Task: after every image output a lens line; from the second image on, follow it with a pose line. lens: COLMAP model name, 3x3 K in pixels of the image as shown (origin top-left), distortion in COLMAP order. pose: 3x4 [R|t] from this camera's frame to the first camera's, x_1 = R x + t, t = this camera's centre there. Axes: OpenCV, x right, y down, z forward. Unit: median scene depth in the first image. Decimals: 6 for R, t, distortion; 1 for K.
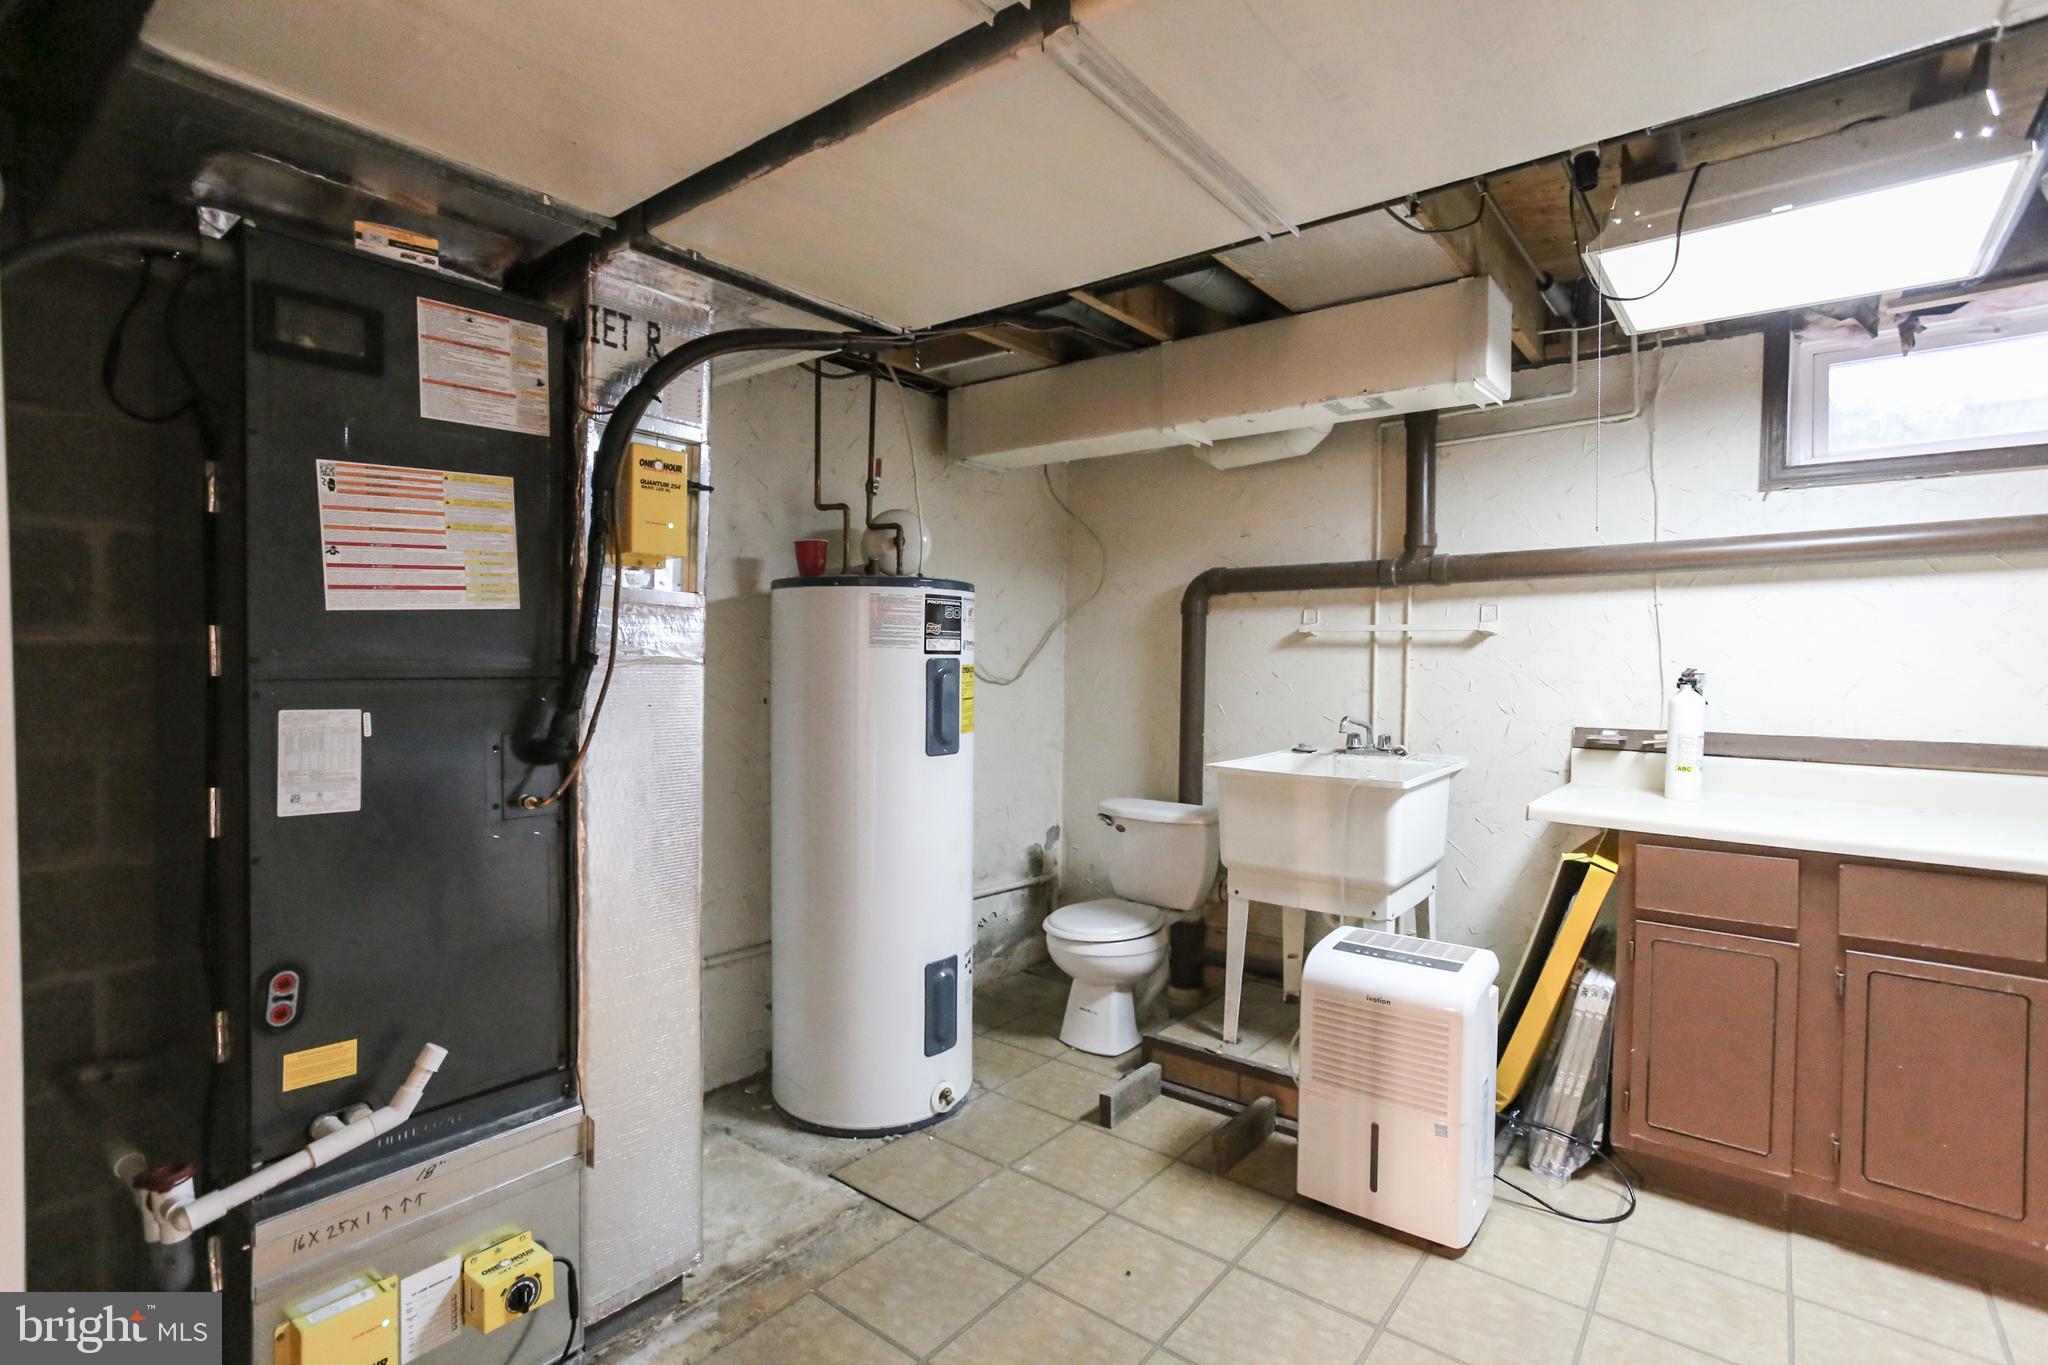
lens RADIAL K [[1012.5, 0, 1020.2], [0, 1012.5, 679.0], [0, 0, 1]] dist [-0.050526, 0.035348]
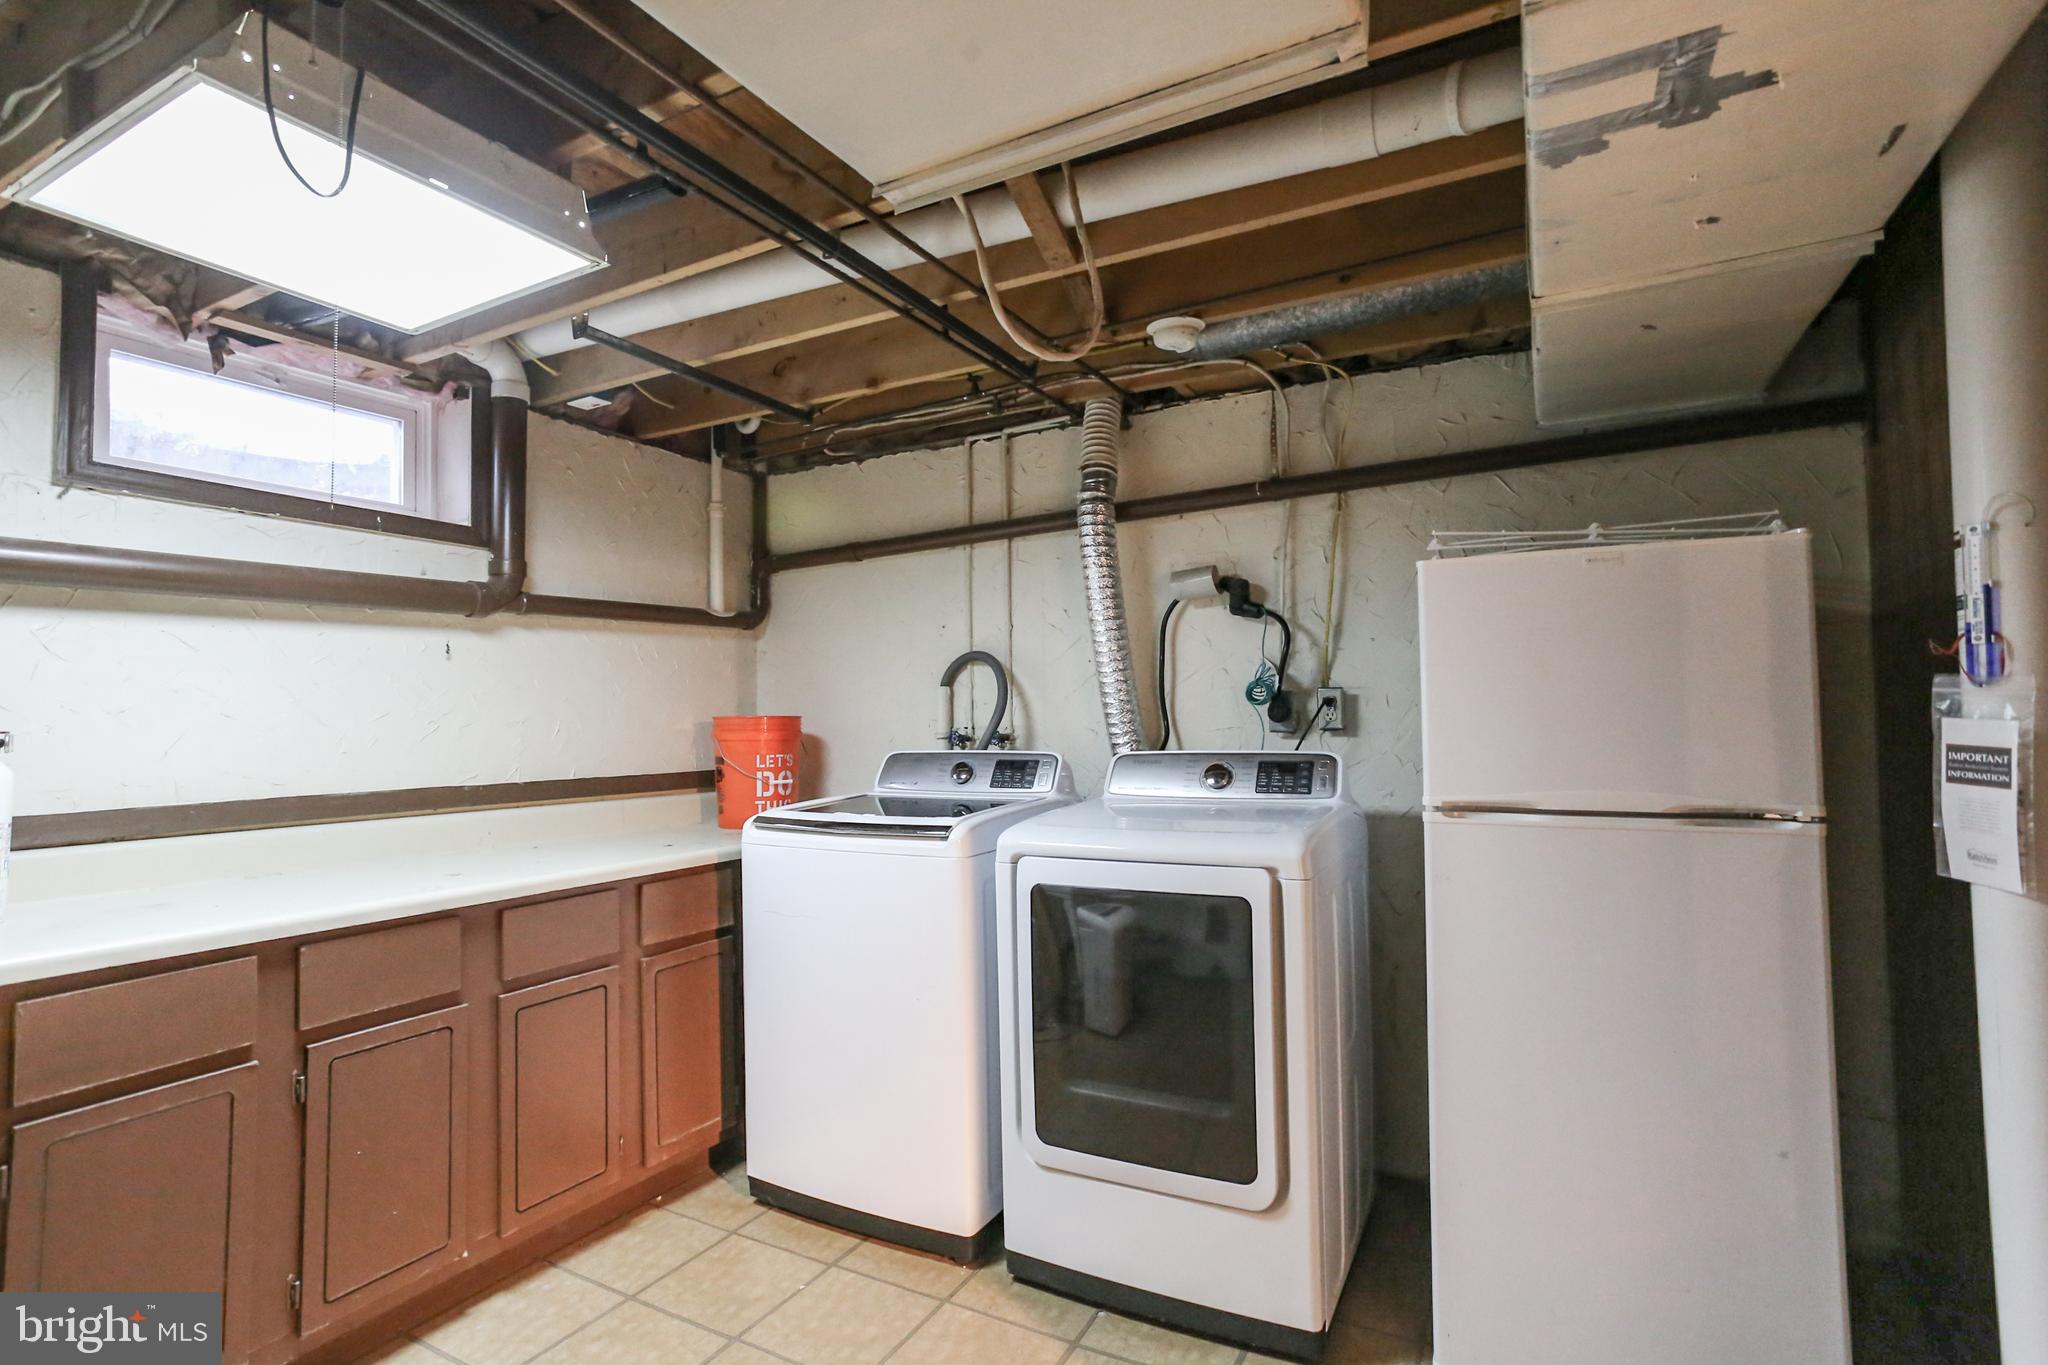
lens RADIAL K [[1012.5, 0, 1020.2], [0, 1012.5, 679.0], [0, 0, 1]] dist [-0.050526, 0.035348]
pose [[-0.144264, 0.029210, 0.989108, -0.104828], [0.021596, 0.999419, -0.026364, -0.008530], [-0.989303, 0.017557, -0.144811, 0.423936]]
